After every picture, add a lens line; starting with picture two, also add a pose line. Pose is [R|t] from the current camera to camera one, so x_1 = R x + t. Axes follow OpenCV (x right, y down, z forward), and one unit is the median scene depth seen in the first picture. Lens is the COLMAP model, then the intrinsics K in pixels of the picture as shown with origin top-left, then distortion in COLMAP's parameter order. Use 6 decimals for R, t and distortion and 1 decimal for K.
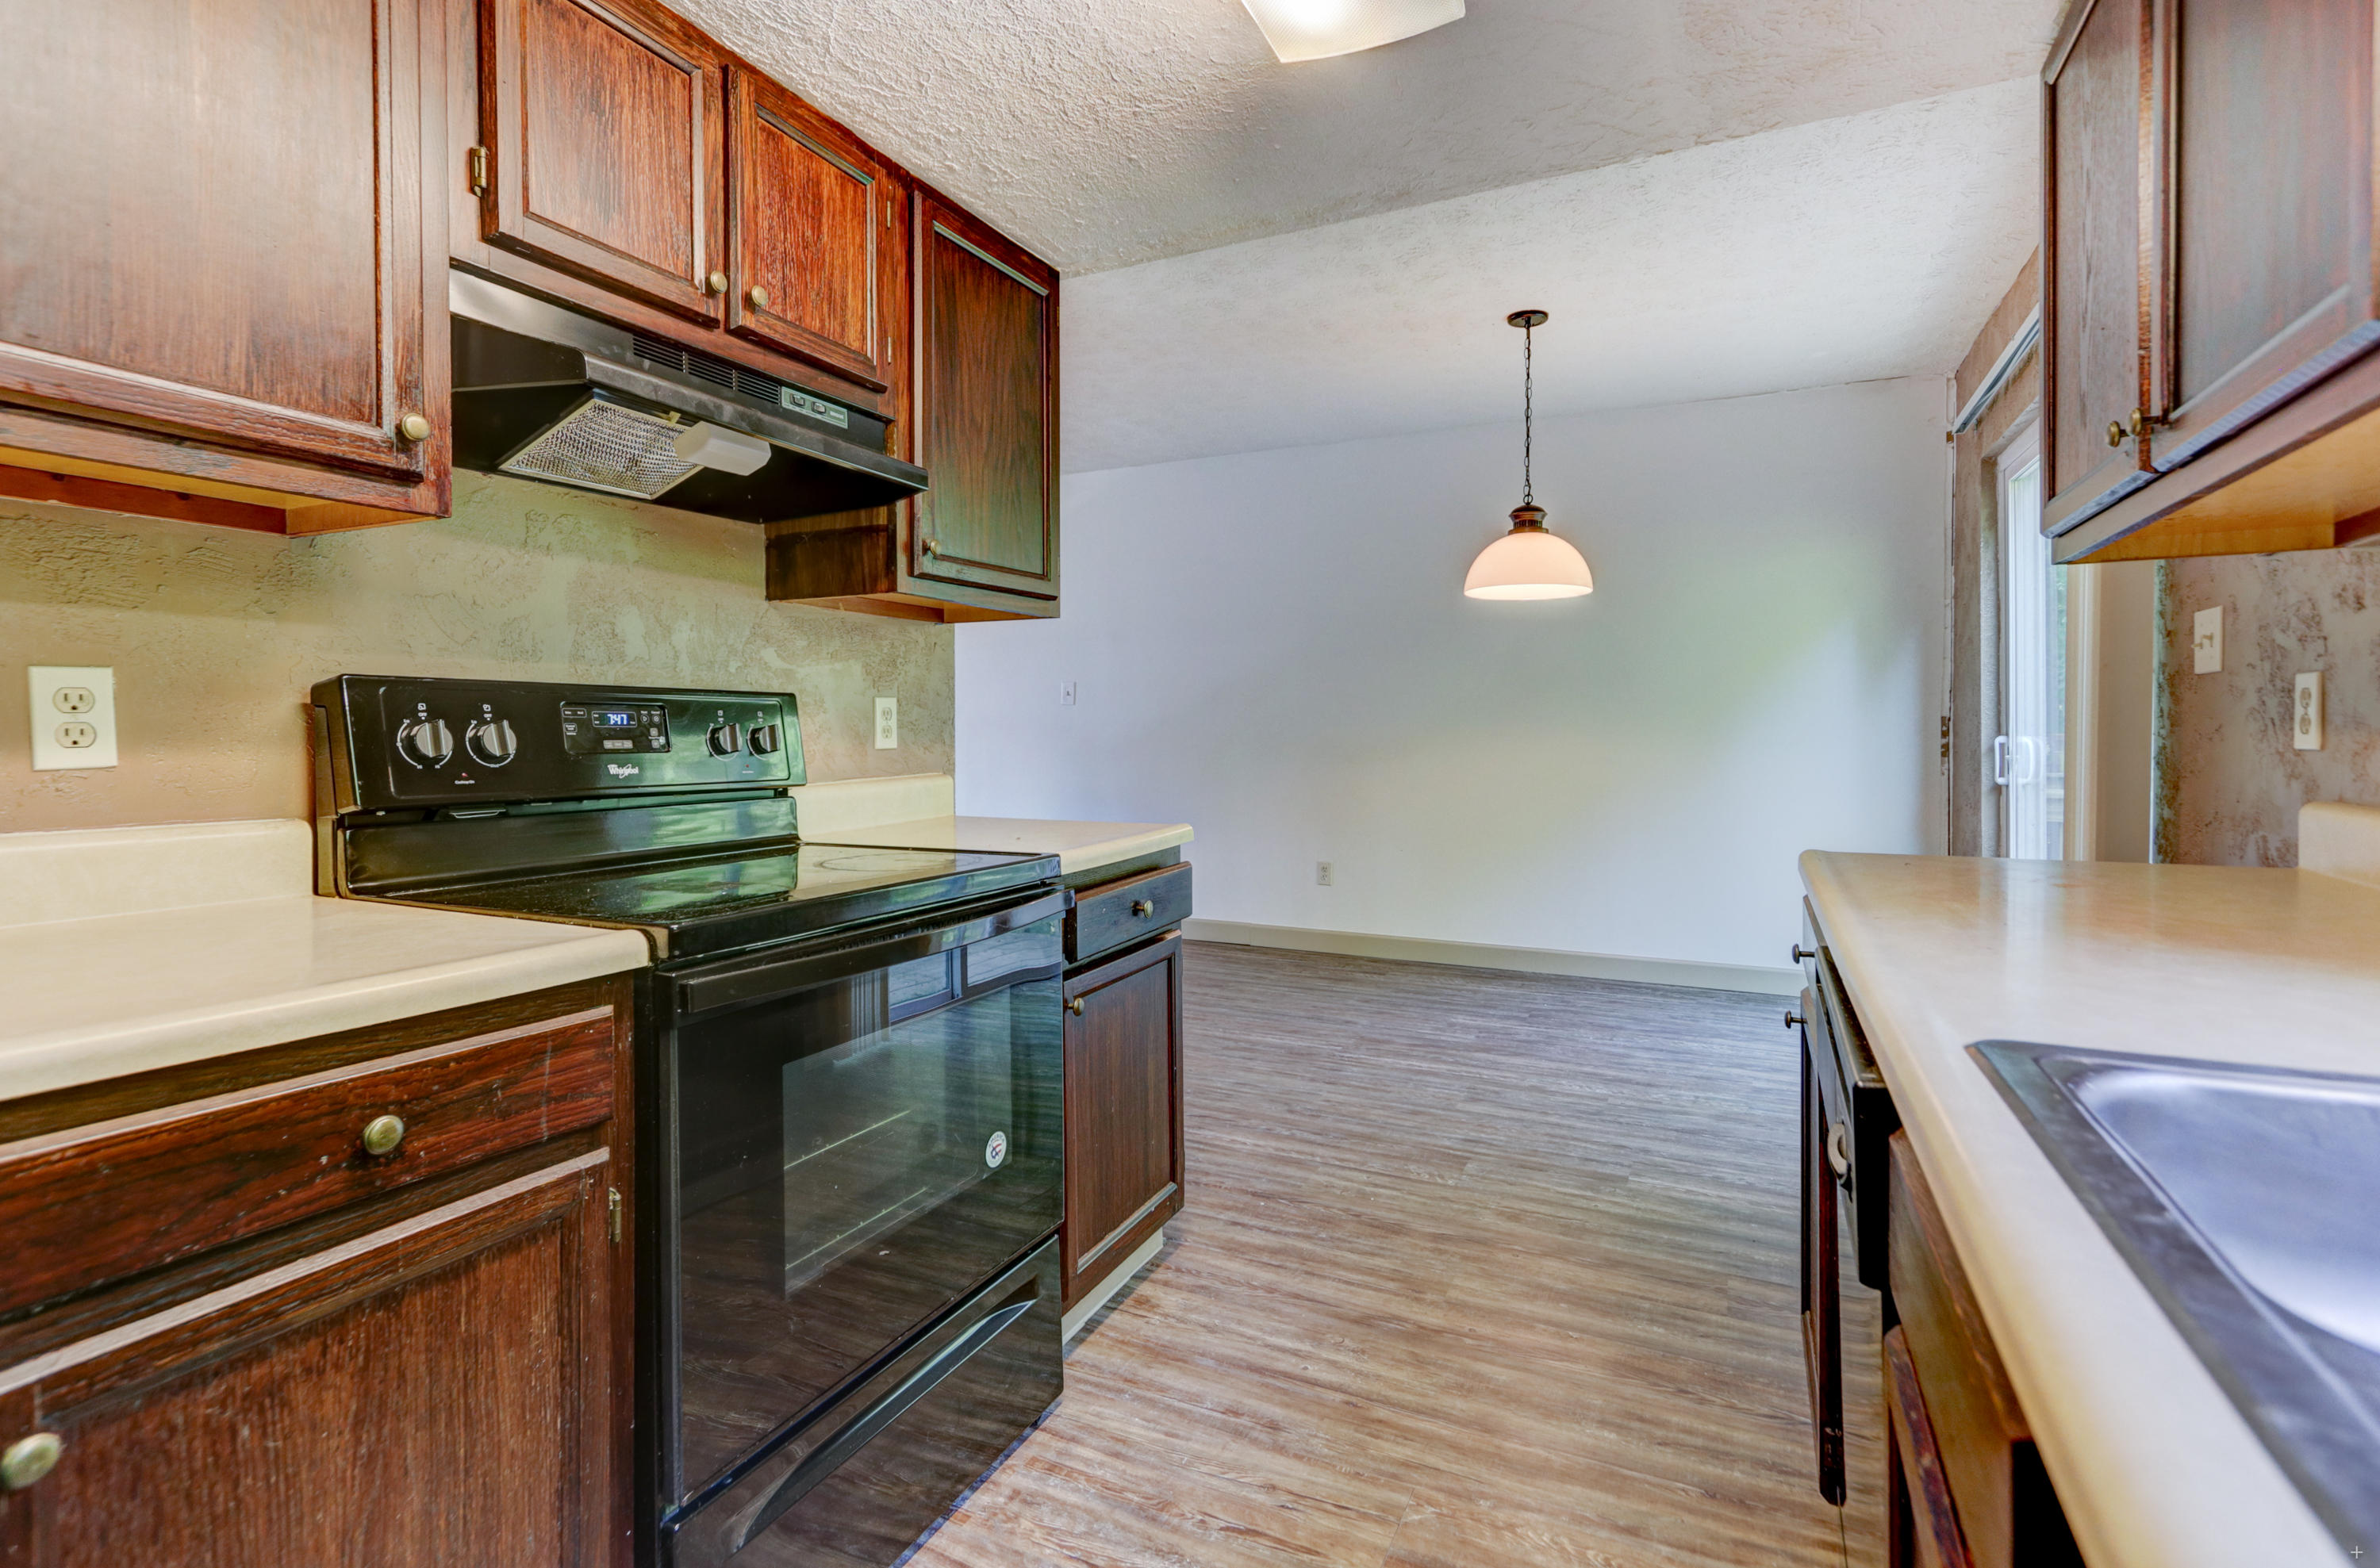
lens RADIAL K [[1103.0, 0, 1188.1], [0, 1103.0, 741.1], [0, 0, 1]] dist [0.002232, 0.000241]
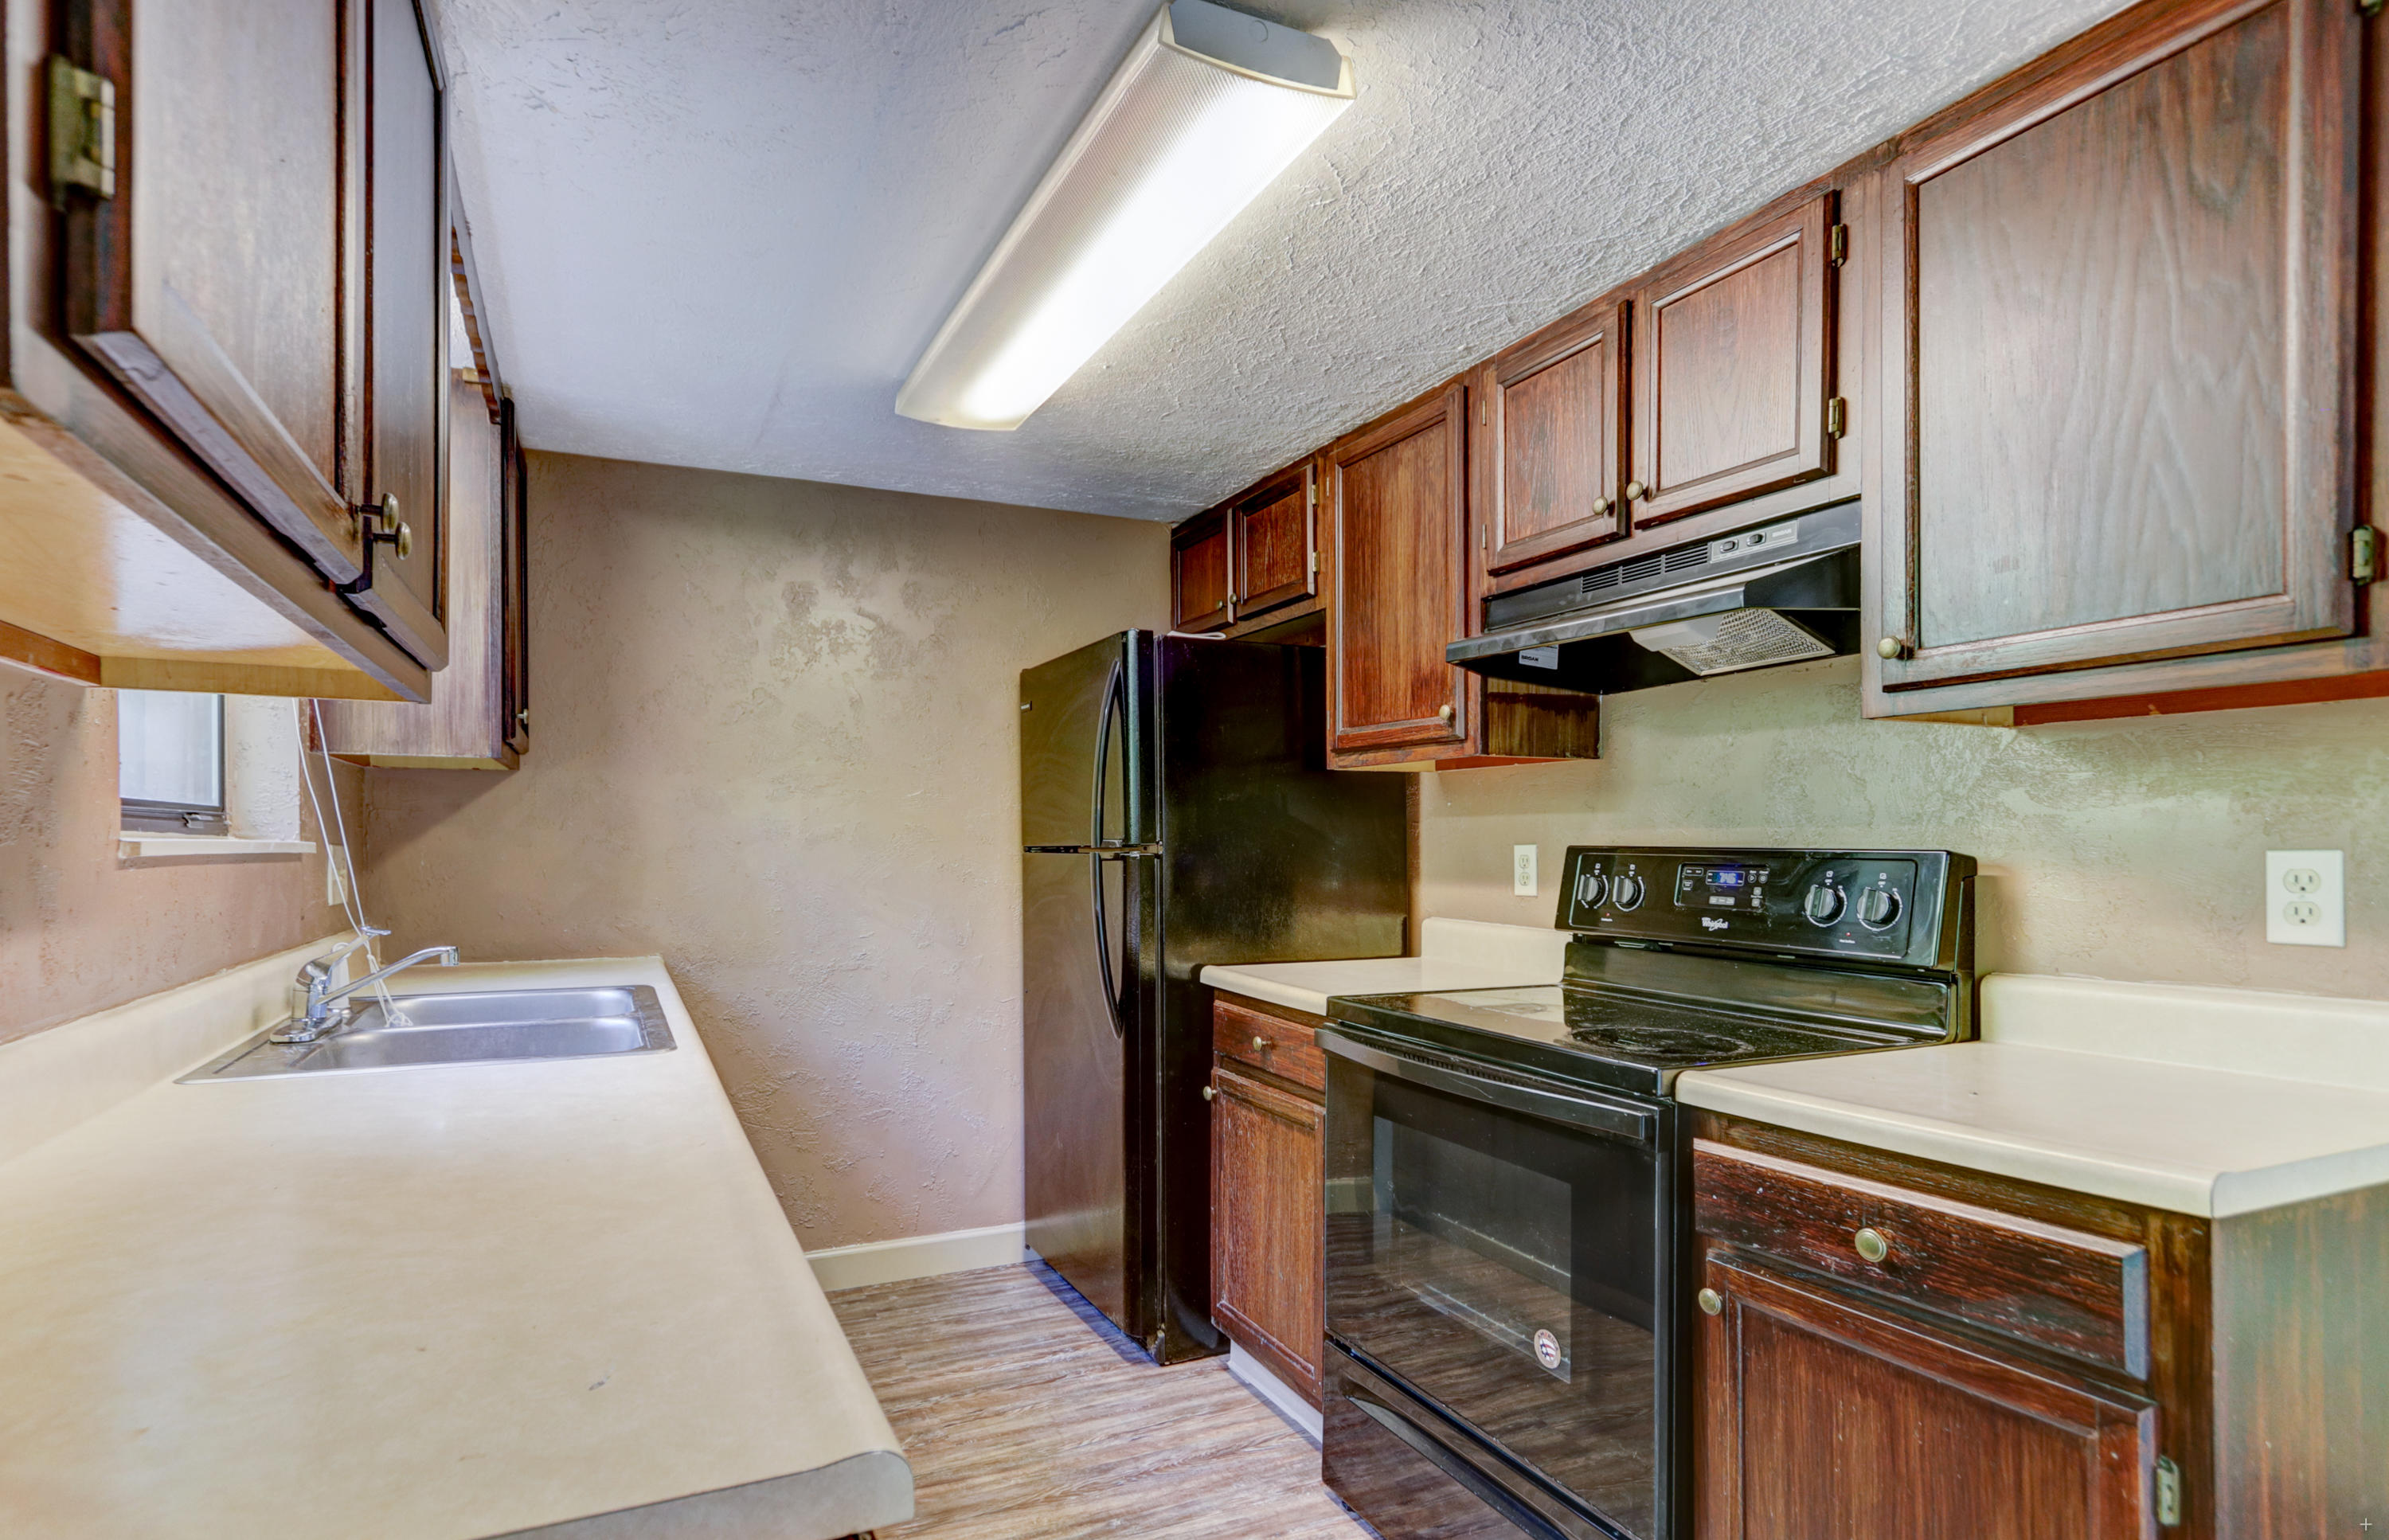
lens RADIAL K [[1172.3, 0, 1101.2], [0, 1172.3, 846.9], [0, 0, 1]] dist [-0.011387, 0.000219]
pose [[-0.657344, 0.005288, -0.753572, 0.560227], [-0.008976, 0.999849, 0.014847, -0.045255], [0.753537, 0.016524, -0.657197, 0.934239]]
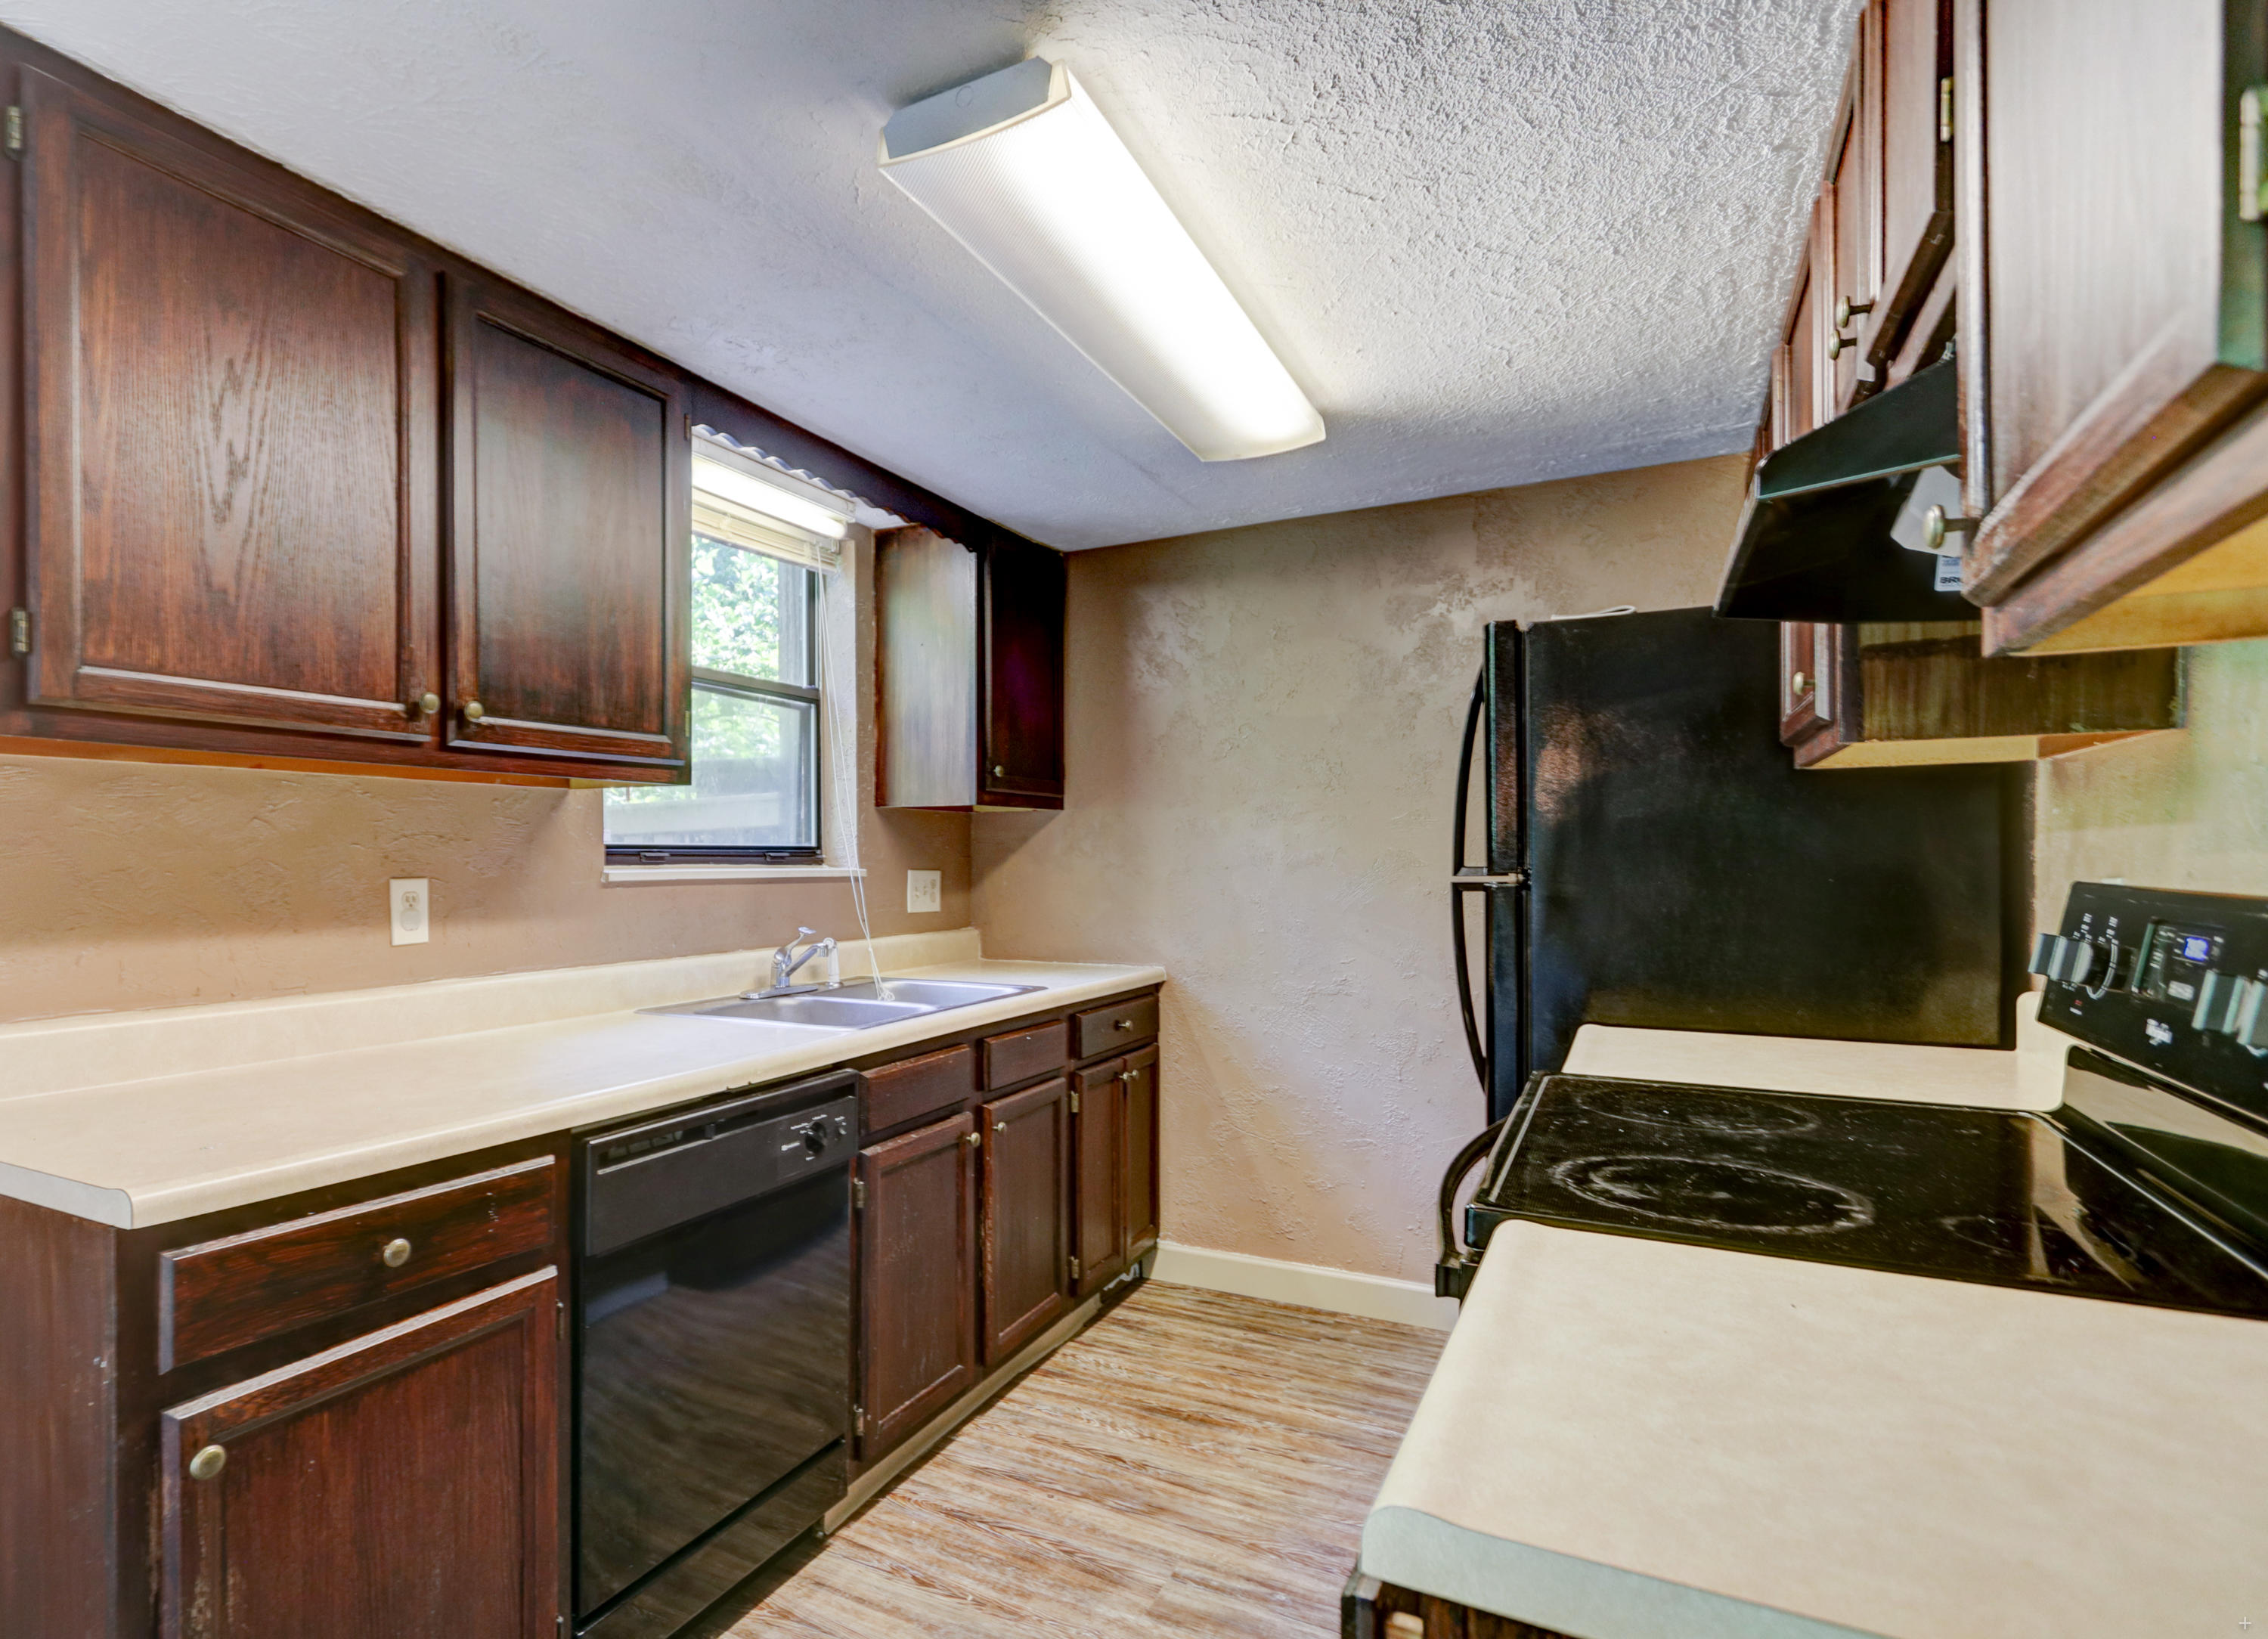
lens RADIAL K [[1167.8, 0, 1004.6], [0, 1167.8, 863.0], [0, 0, 1]] dist [0.000491, -0.000050]
pose [[-0.998336, 0.003808, 0.057535, 0.055603], [0.004782, 0.999848, 0.016796, -0.056980], [-0.057462, 0.017043, -0.998202, 1.191584]]
